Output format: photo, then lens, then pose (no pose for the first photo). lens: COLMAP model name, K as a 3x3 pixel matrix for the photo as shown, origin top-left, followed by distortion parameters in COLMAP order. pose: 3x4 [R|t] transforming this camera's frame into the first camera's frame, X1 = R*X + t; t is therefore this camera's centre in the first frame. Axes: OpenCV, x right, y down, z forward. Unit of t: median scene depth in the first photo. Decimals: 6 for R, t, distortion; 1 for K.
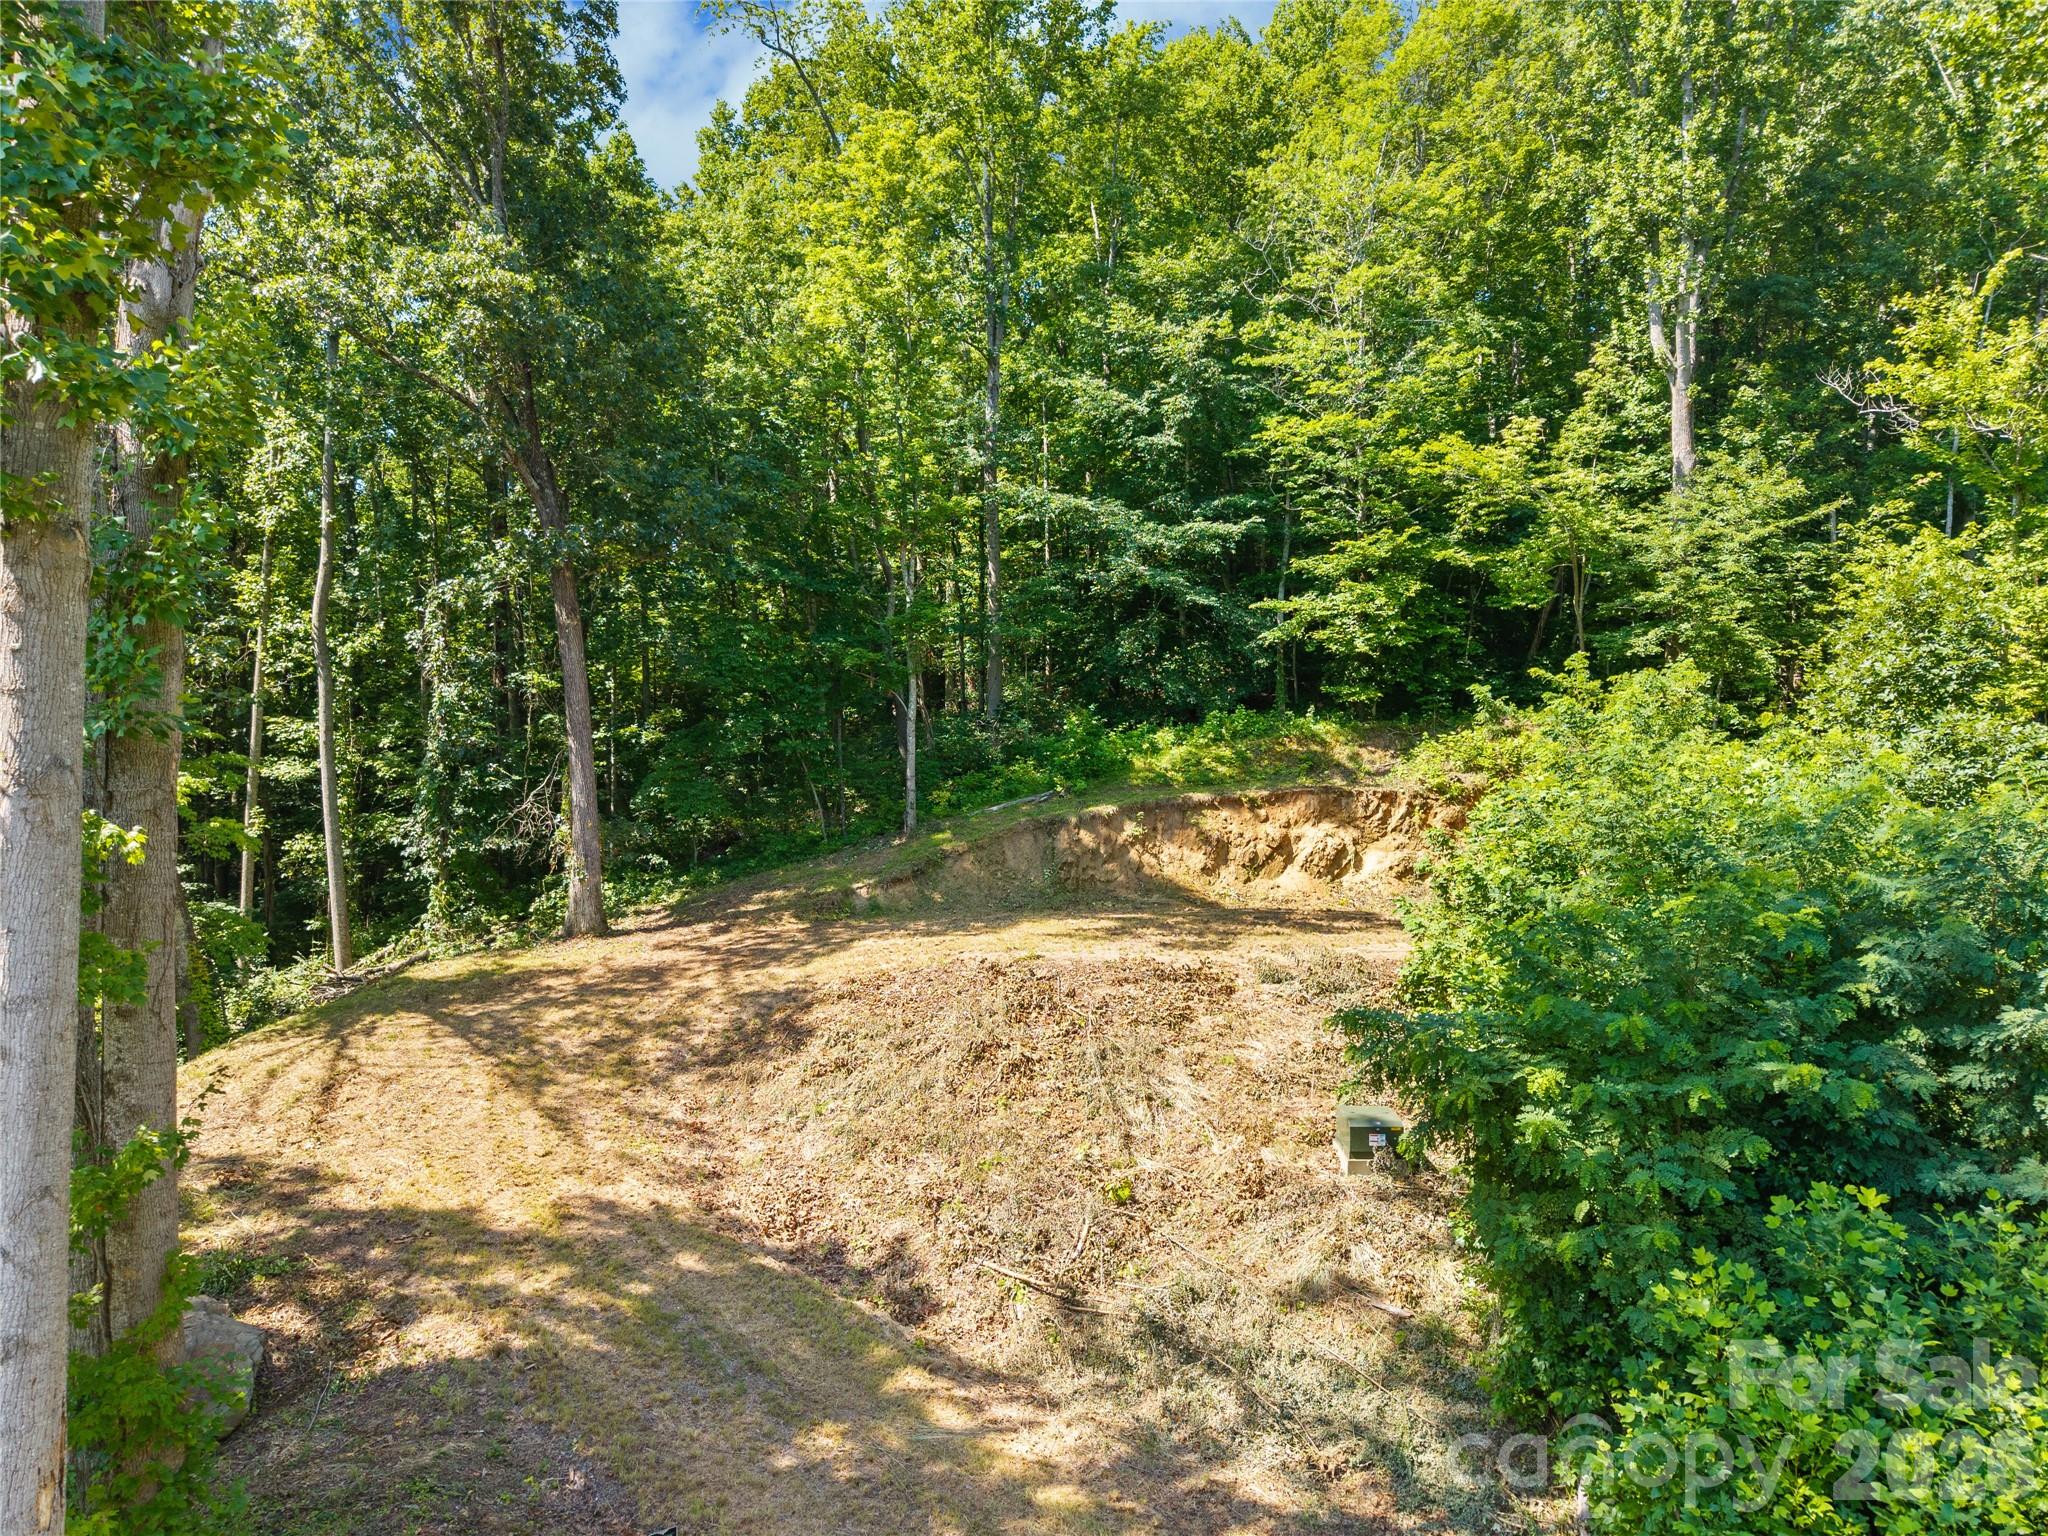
lens RADIAL K [[1223.8, 0, 1018.6], [0, 1223.8, 773.5], [0, 0, 1]] dist [-0.003724, -0.008397]
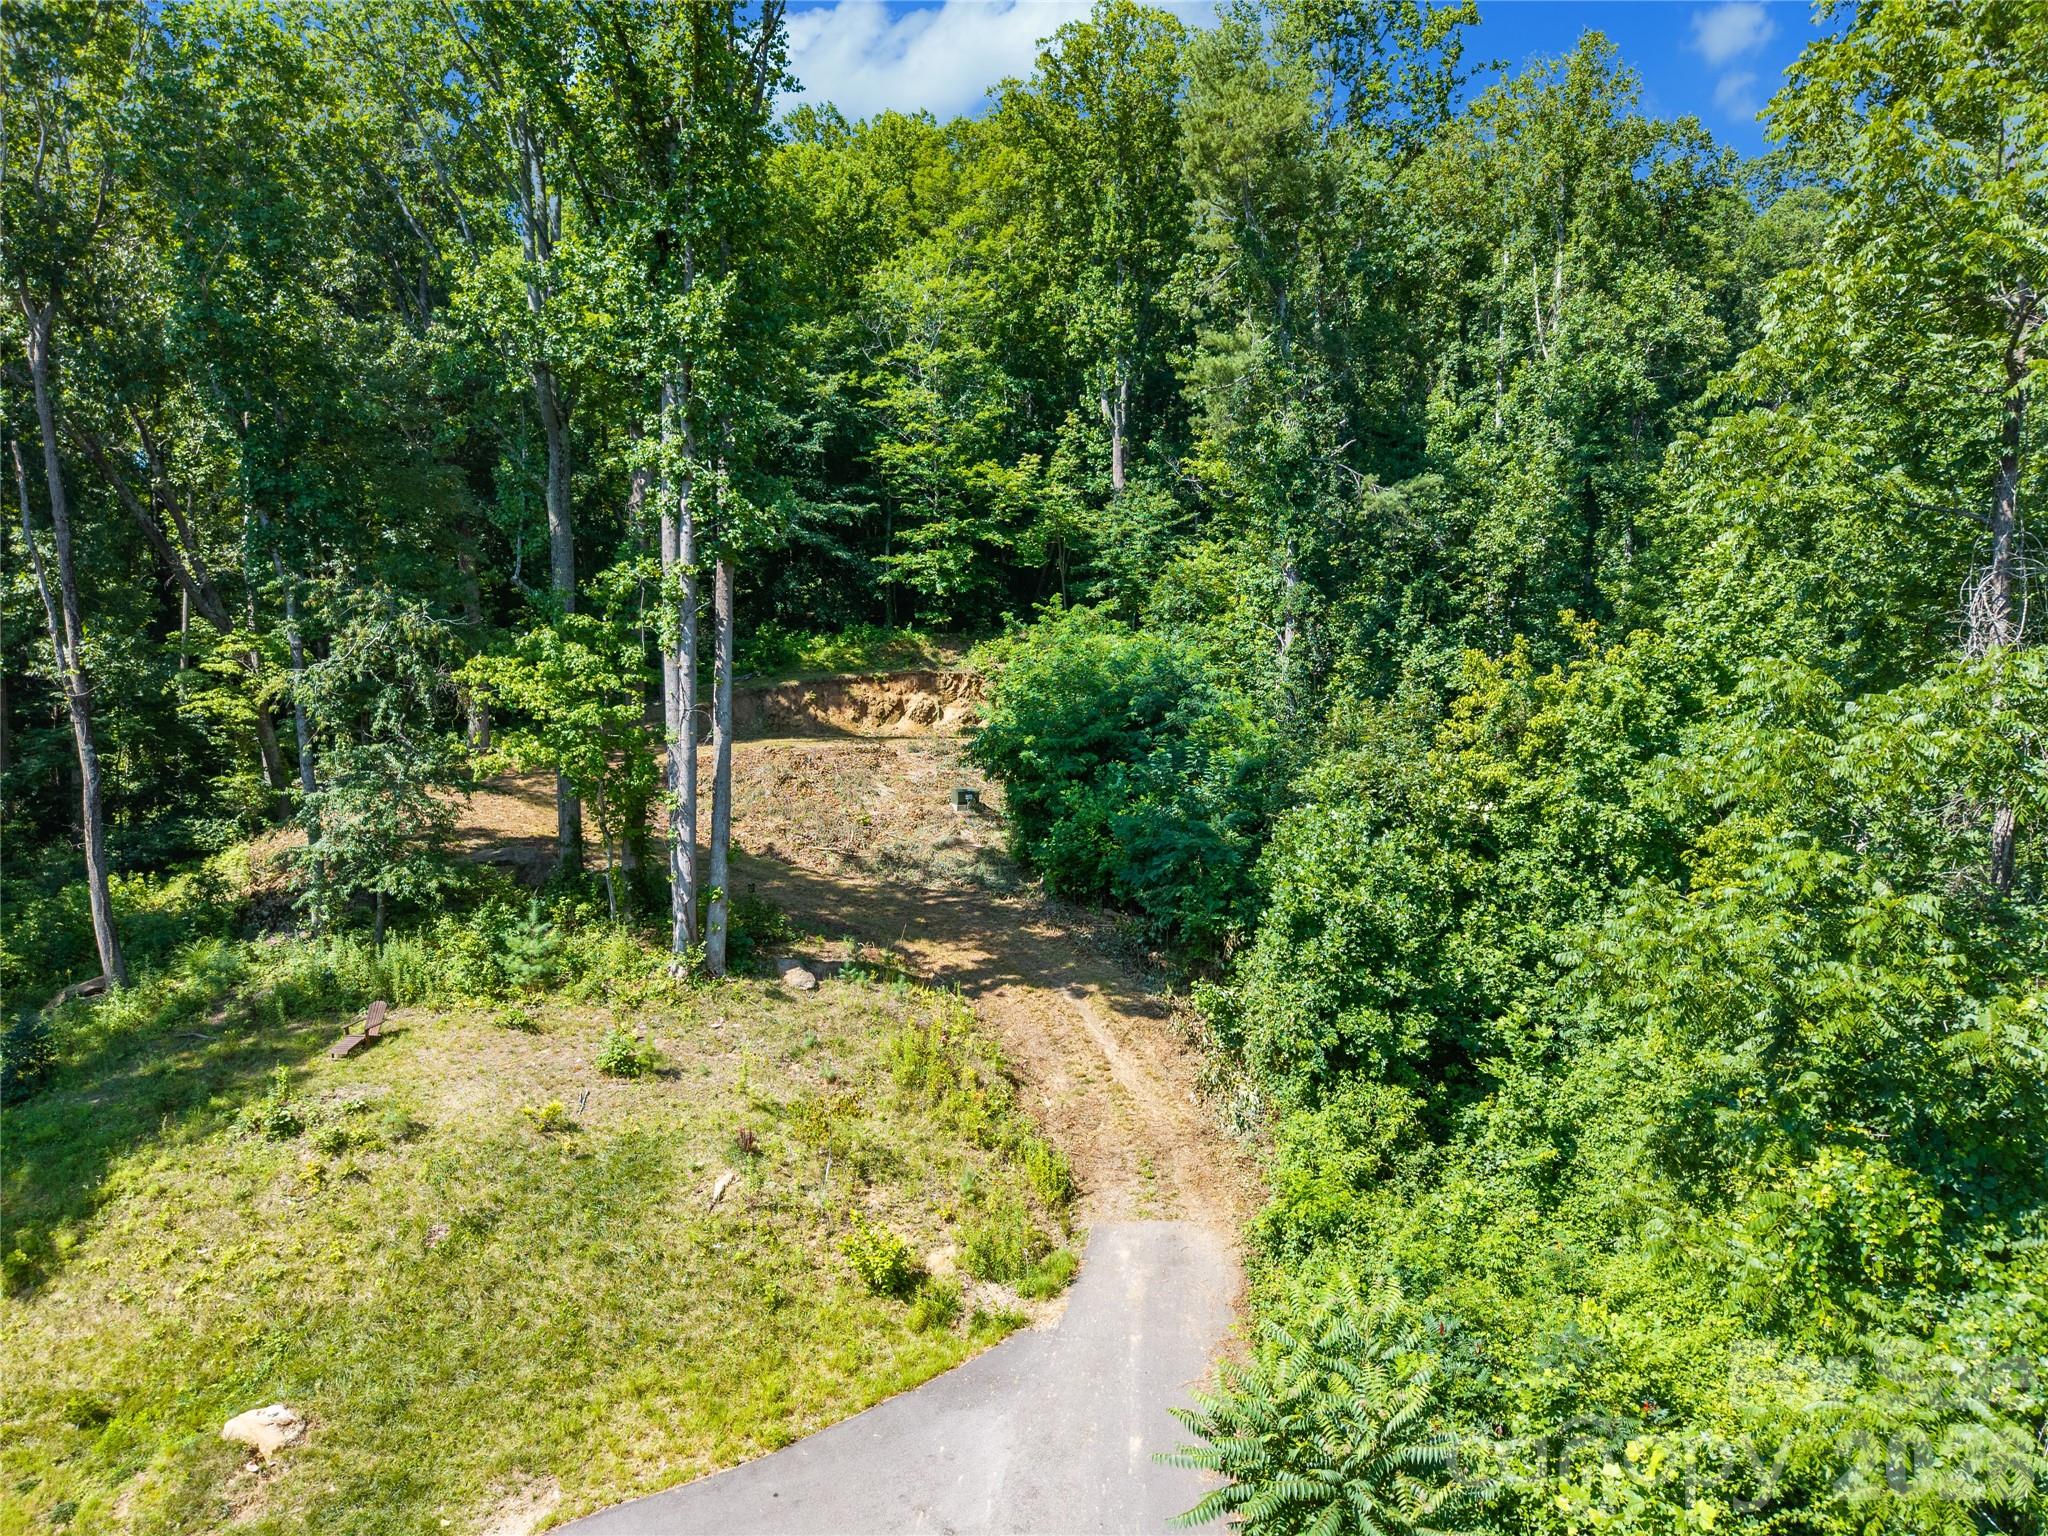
lens RADIAL K [[1223.8, 0, 1024.9], [0, 1223.8, 768.6], [0, 0, 1]] dist [-0.003724, -0.008397]
pose [[0.930791, -0.025123, 0.364688, -0.217771], [0.006397, 0.998602, 0.052466, 0.053720], [-0.365496, -0.046502, 0.929650, -0.580290]]
